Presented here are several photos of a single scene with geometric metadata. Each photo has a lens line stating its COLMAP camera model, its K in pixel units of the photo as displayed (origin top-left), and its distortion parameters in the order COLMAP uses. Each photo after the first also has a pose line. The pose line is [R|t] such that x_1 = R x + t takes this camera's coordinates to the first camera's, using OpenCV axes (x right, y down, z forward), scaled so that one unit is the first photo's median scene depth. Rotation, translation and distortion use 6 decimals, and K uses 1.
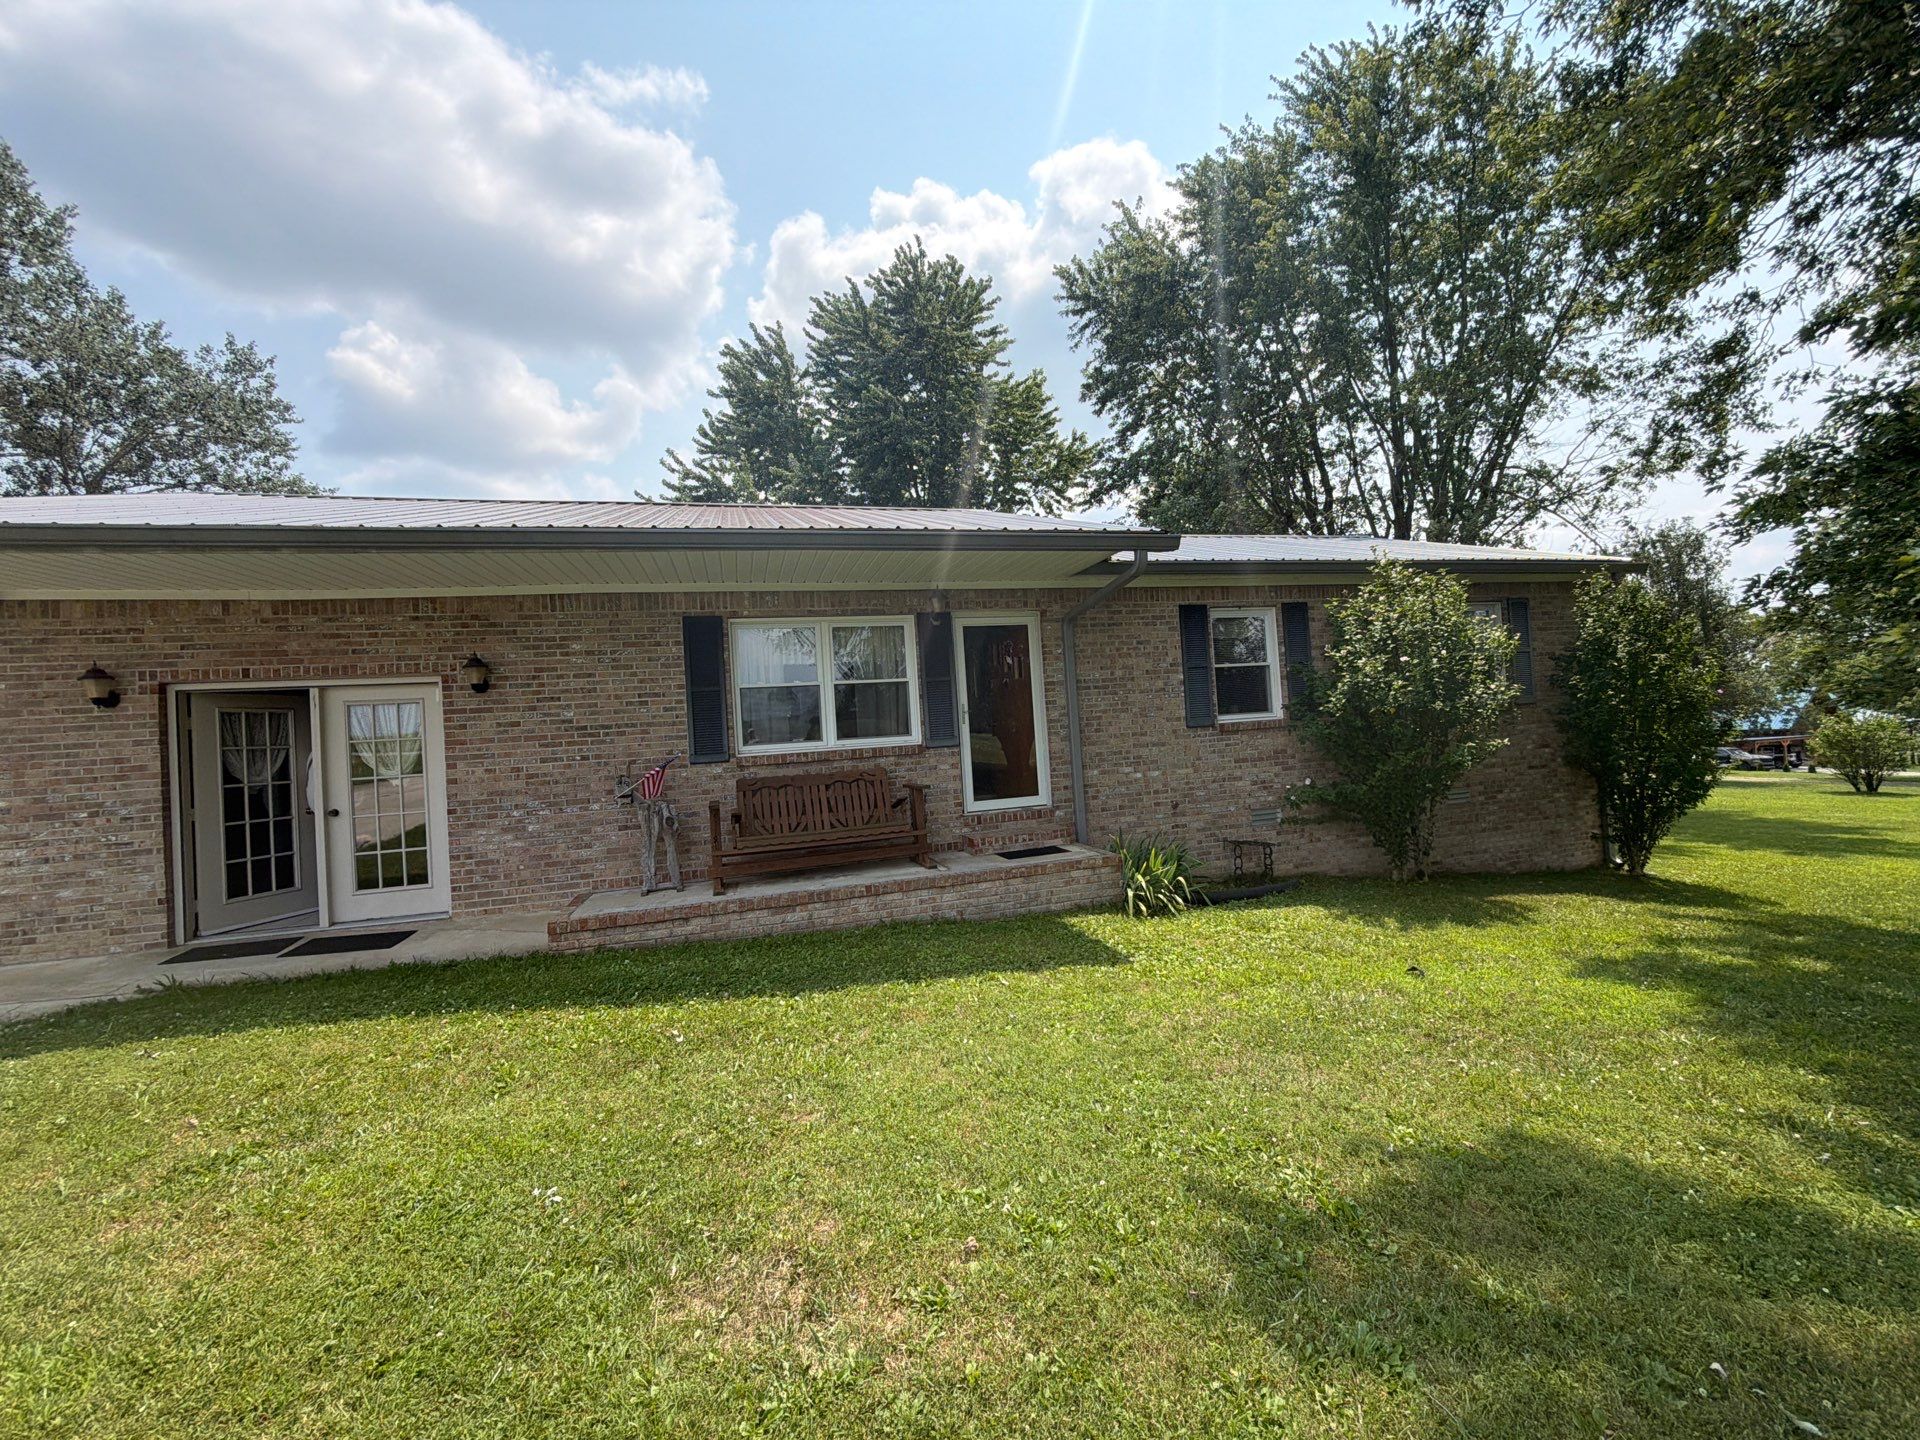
lens RADIAL K [[765.8, 0, 956.8], [0, 765.8, 722.7], [0, 0, 1]] dist [-0.001355, -0.000494]
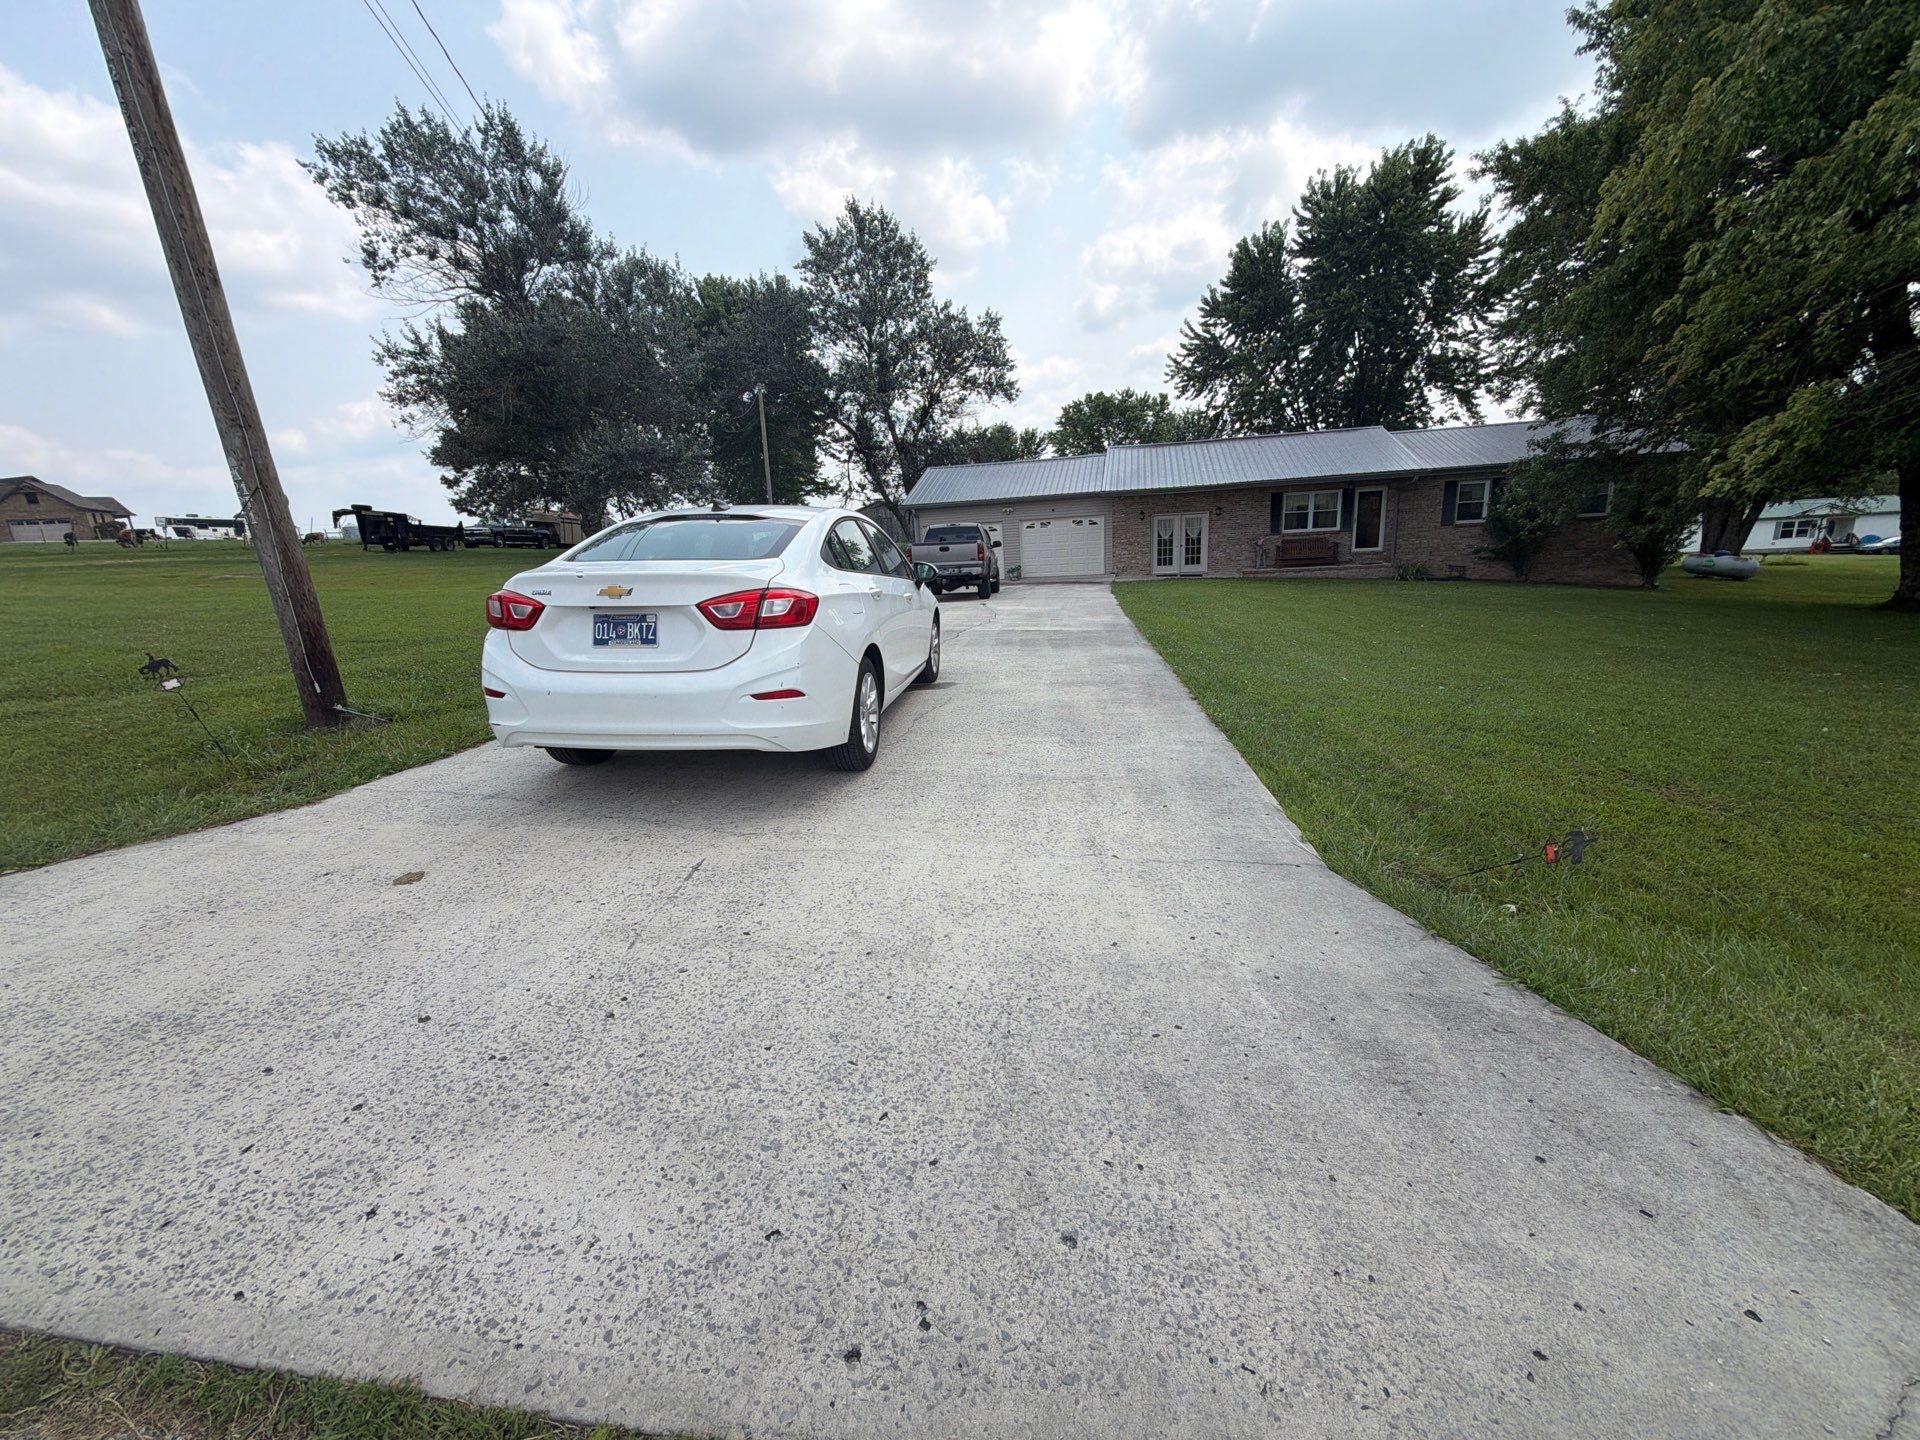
lens RADIAL K [[765.8, 0, 956.8], [0, 765.8, 722.7], [0, 0, 1]] dist [-0.001355, -0.000494]
pose [[0.878385, 0.133315, -0.458985, 0.126994], [0.009966, 0.954995, 0.296455, -0.169197], [0.477850, -0.264976, 0.837524, -2.700902]]
